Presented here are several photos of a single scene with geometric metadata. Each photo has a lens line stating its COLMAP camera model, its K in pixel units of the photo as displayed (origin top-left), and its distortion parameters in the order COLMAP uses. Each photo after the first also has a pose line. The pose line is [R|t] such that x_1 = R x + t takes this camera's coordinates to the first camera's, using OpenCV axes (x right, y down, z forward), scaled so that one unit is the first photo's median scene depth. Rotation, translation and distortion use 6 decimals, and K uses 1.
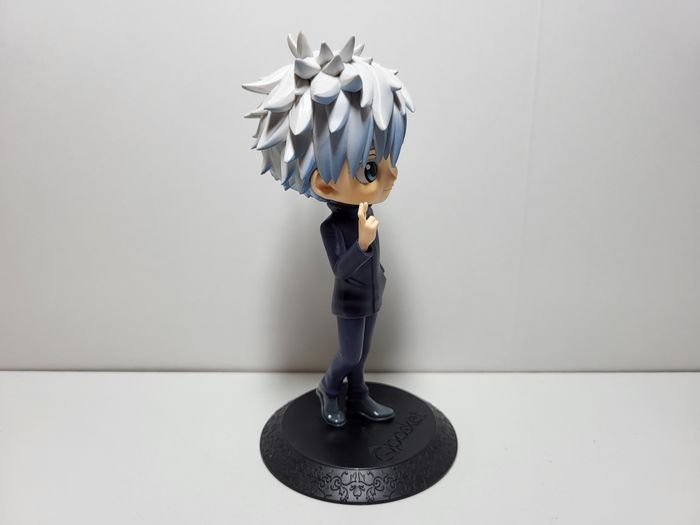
lens RADIAL K [[528.8, 0, 350.0], [0, 528.8, 262.5], [0, 0, 1]] dist [0.001903, 0.001431]
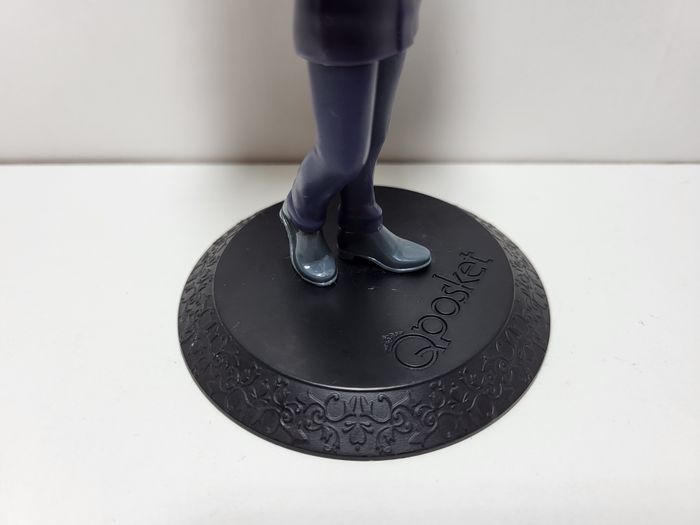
lens RADIAL K [[560.9, 0, 350.0], [0, 560.9, 262.5], [0, 0, 1]] dist [-0.059851, 0.002587]
pose [[0.999842, -0.003208, -0.017490, 0.013895], [0.010473, 0.901135, 0.433411, 0.054419], [0.014370, -0.433526, 0.901027, 0.518443]]
